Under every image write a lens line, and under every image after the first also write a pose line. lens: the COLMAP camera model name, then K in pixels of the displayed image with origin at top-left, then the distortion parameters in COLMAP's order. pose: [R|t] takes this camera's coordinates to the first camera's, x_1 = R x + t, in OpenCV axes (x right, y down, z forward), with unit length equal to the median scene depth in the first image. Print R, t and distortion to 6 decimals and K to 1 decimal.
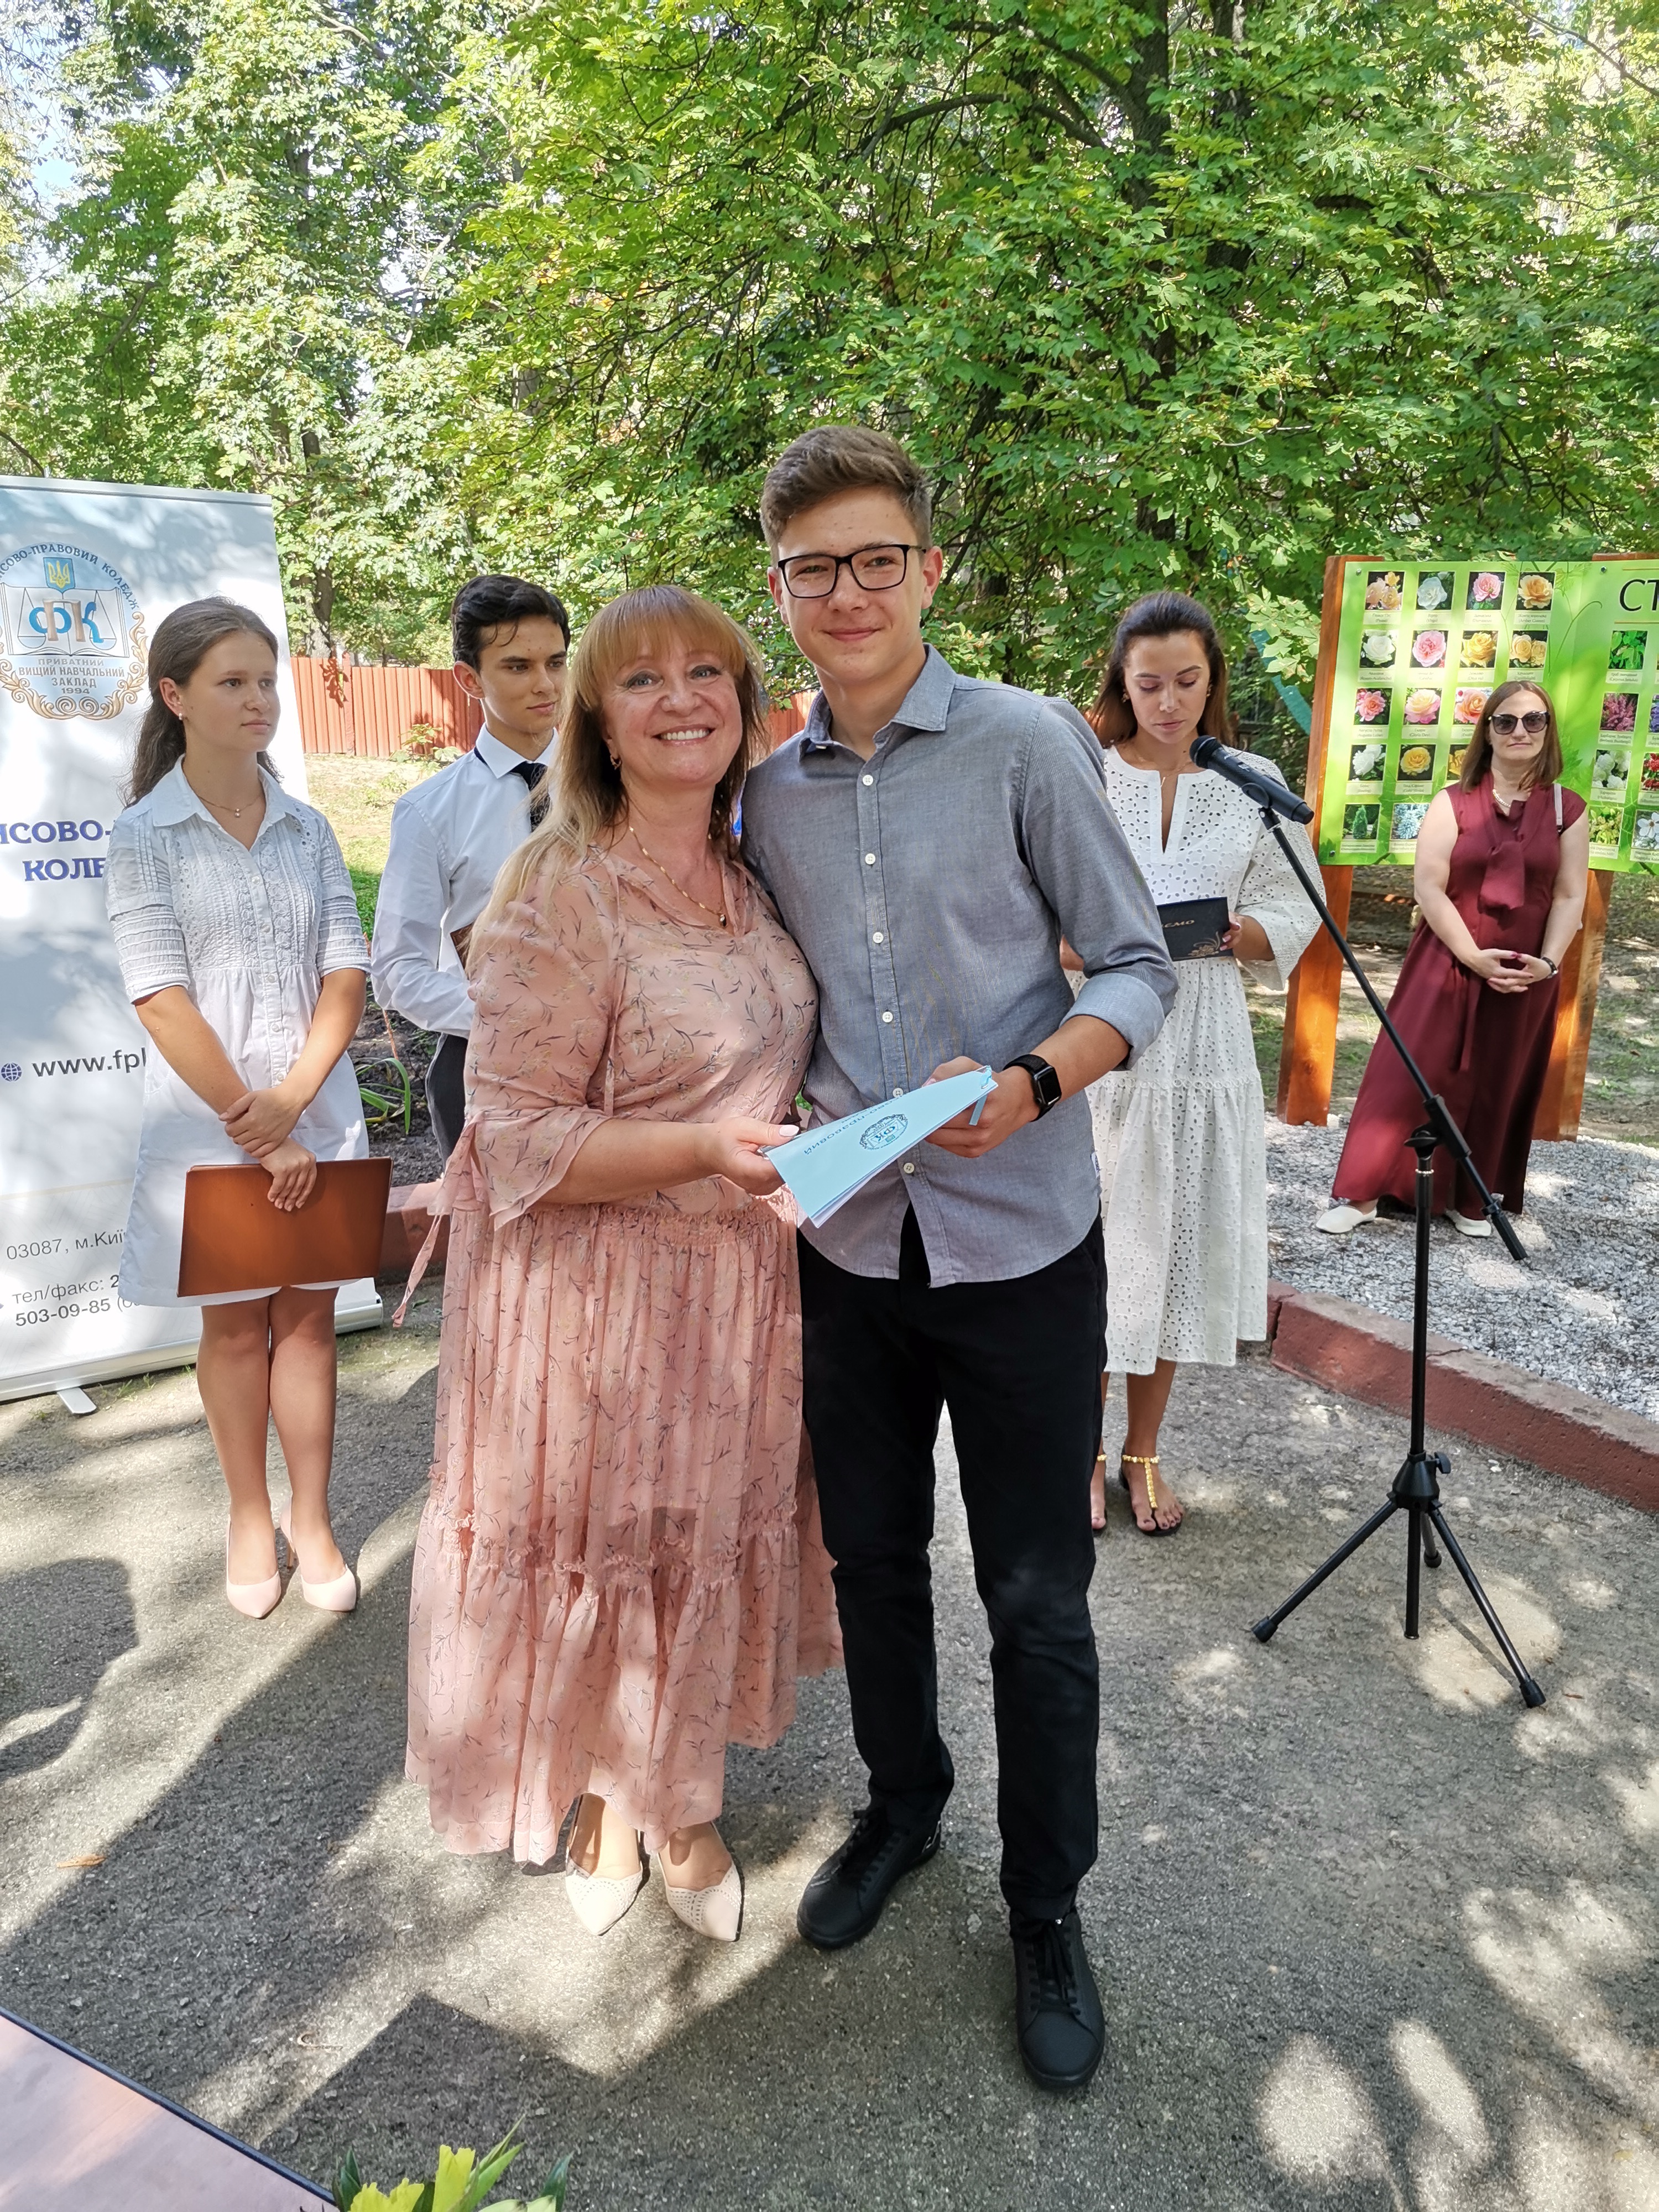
lens RADIAL K [[1667.7, 0, 818.3], [0, 1667.7, 1096.2], [0, 0, 1]] dist [0.058112, -0.077320]
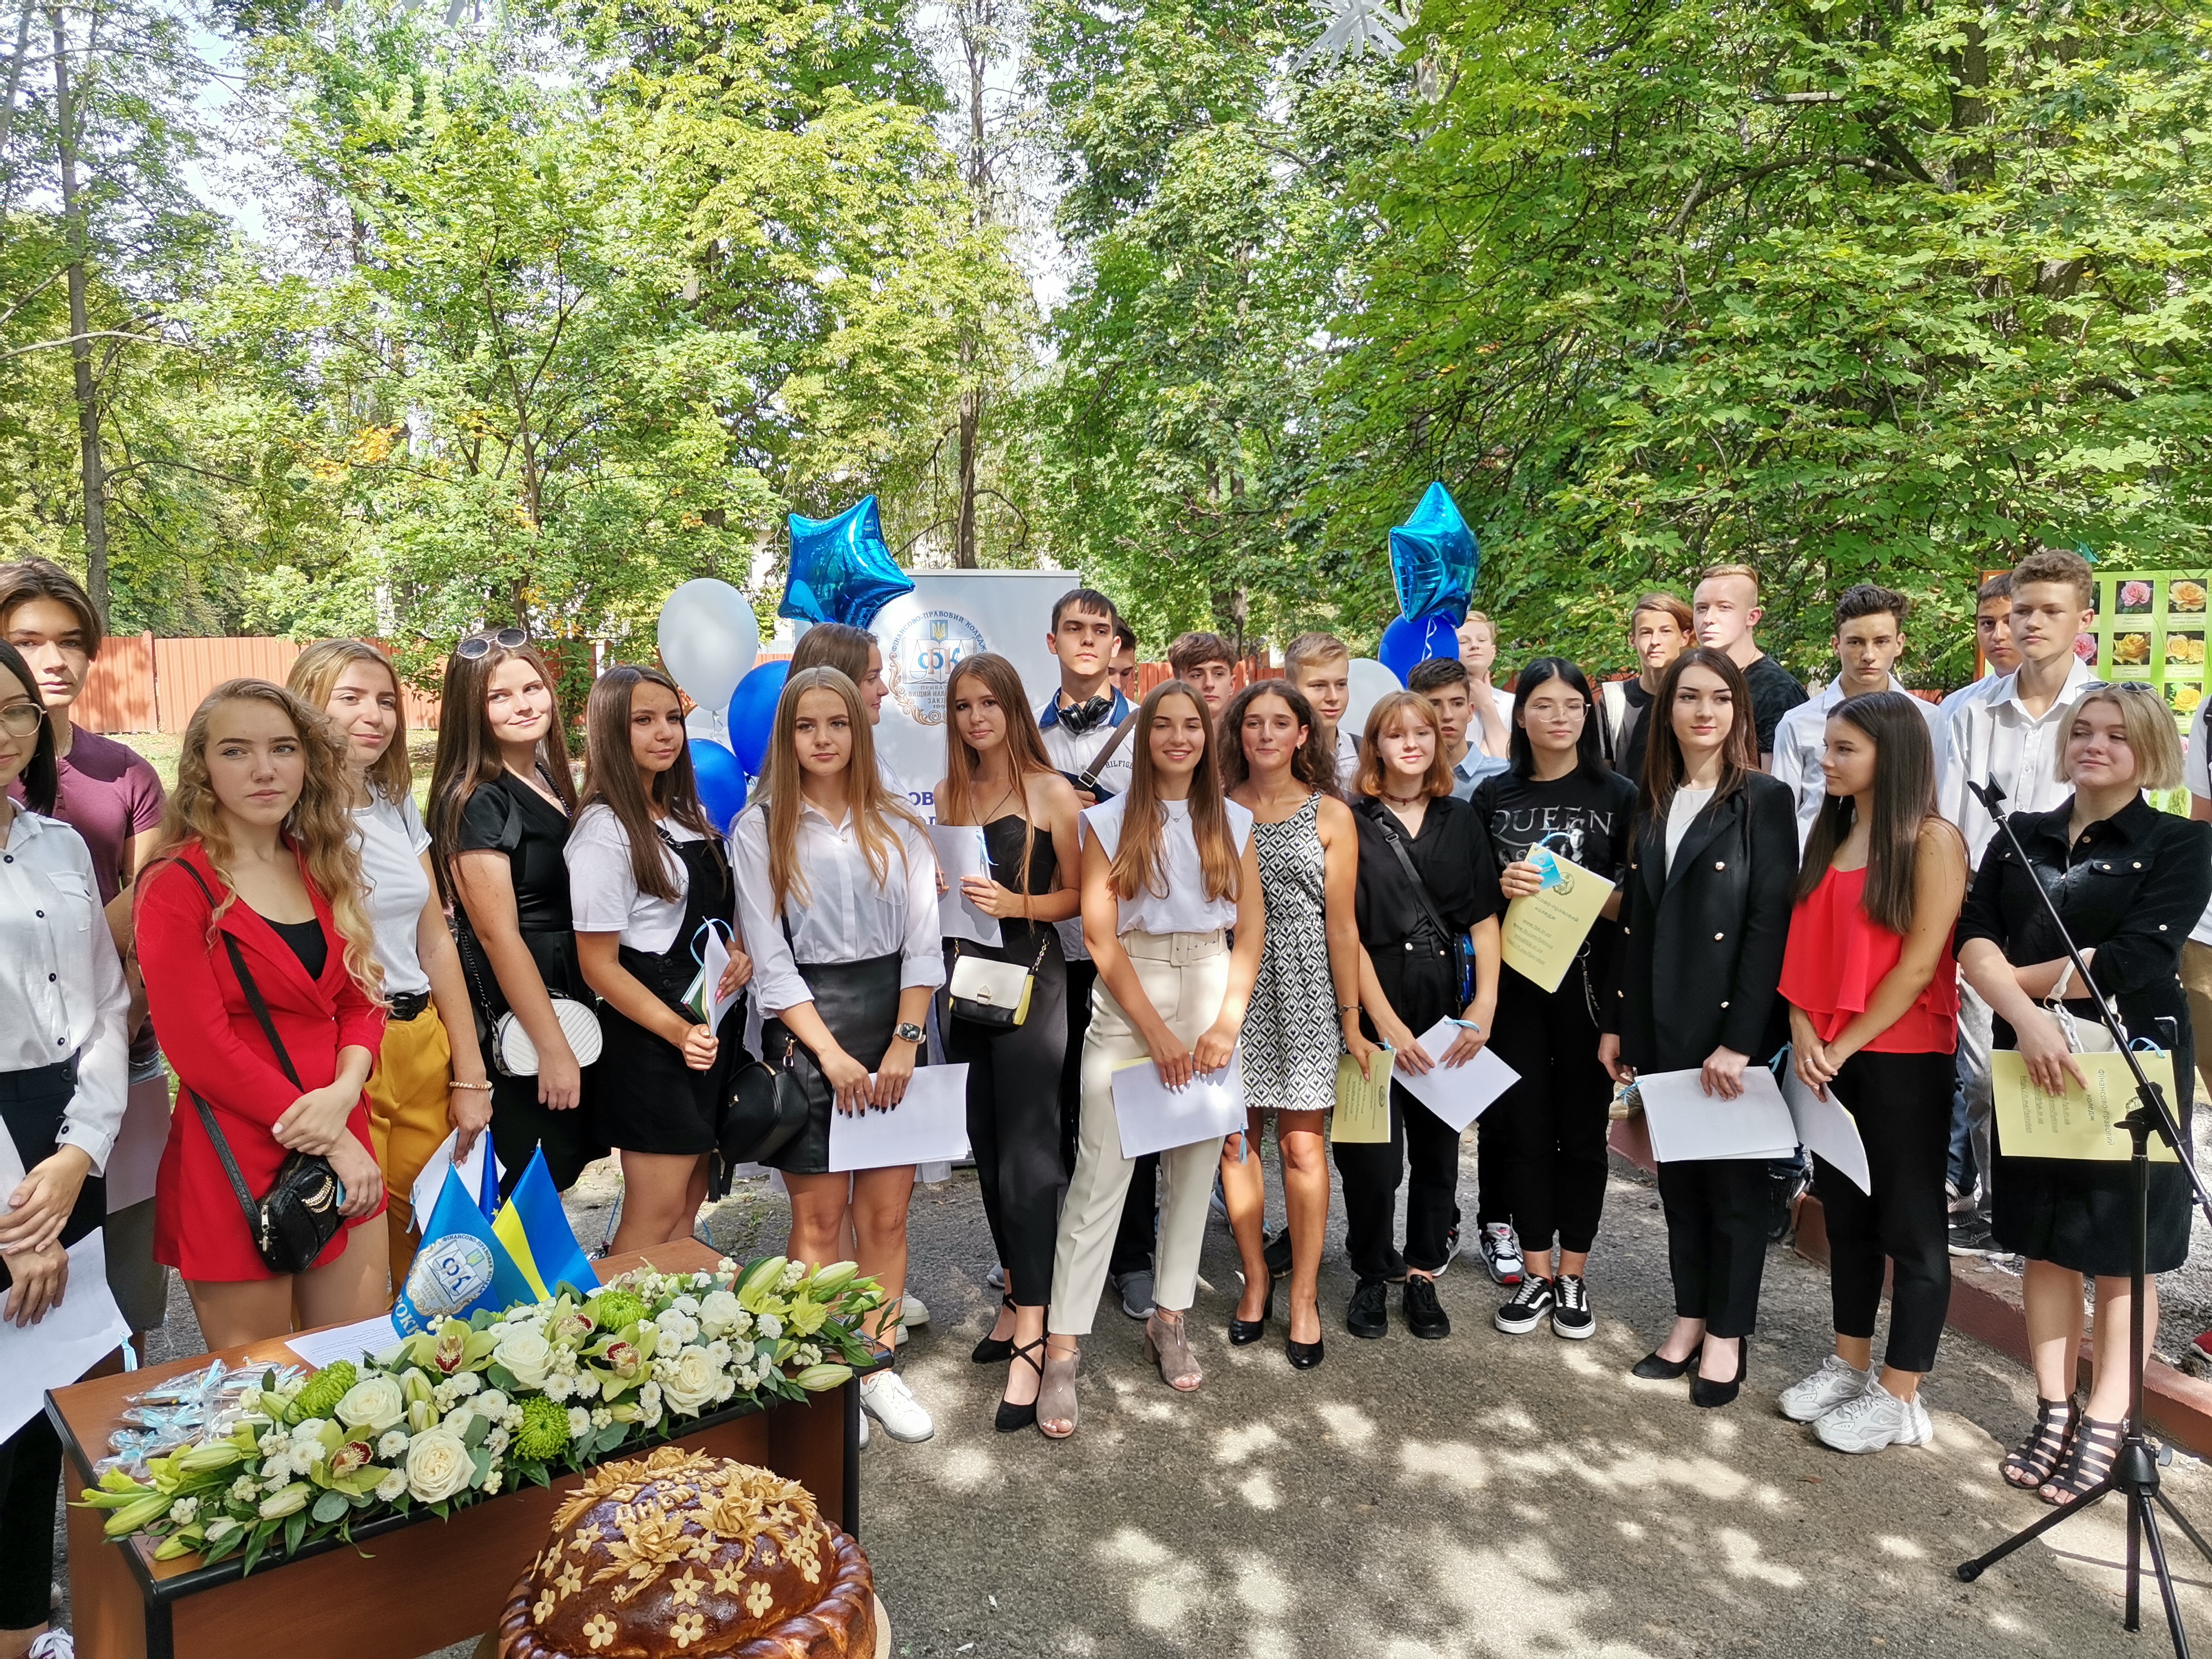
lens RADIAL K [[1667.7, 0, 1115.4], [0, 1667.7, 856.2], [0, 0, 1]] dist [0.058112, -0.077320]
pose [[0.930407, 0.018301, -0.366071, 0.178928], [-0.066757, 0.990509, -0.120149, 0.041765], [0.360397, 0.136225, 0.922798, -0.220879]]
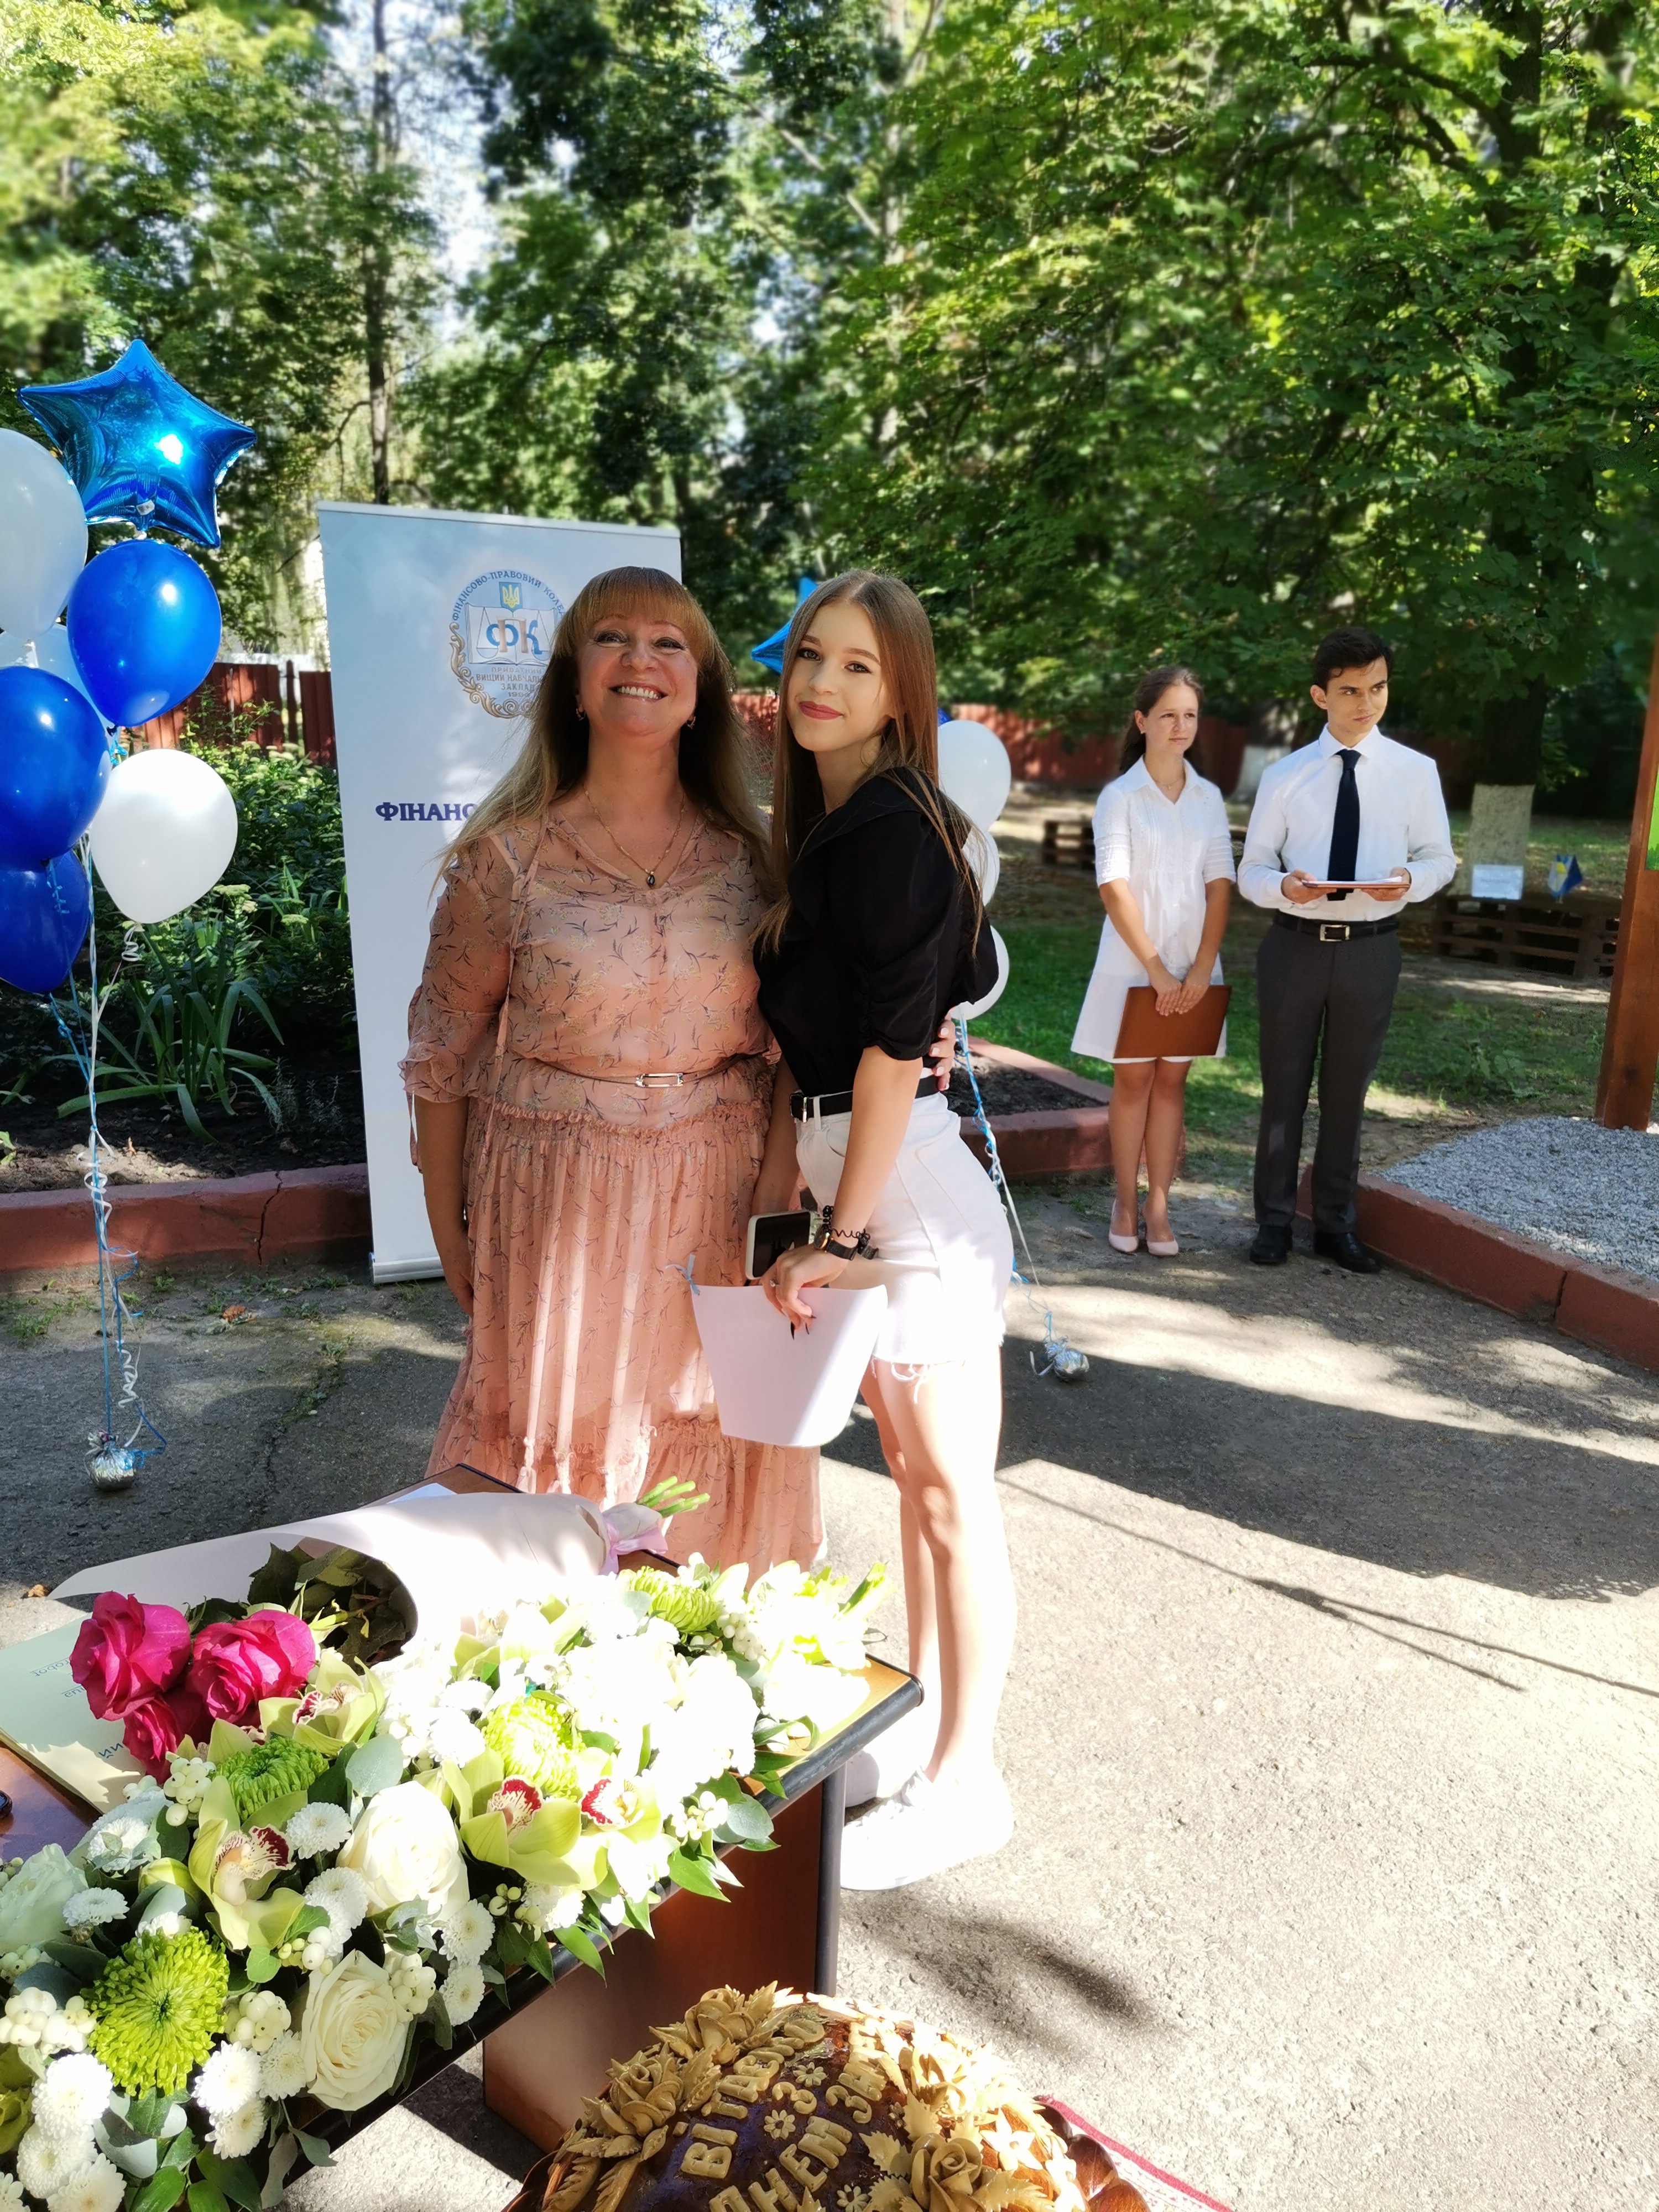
lens RADIAL K [[1667.7, 0, 816.4], [0, 1667.7, 1113.4], [0, 0, 1]] dist [0.058112, -0.077320]
pose [[0.980577, 0.043402, -0.191274, 0.008851], [-0.044743, 0.998995, -0.002694, 0.034635], [0.190965, 0.011200, 0.981533, -0.090537]]
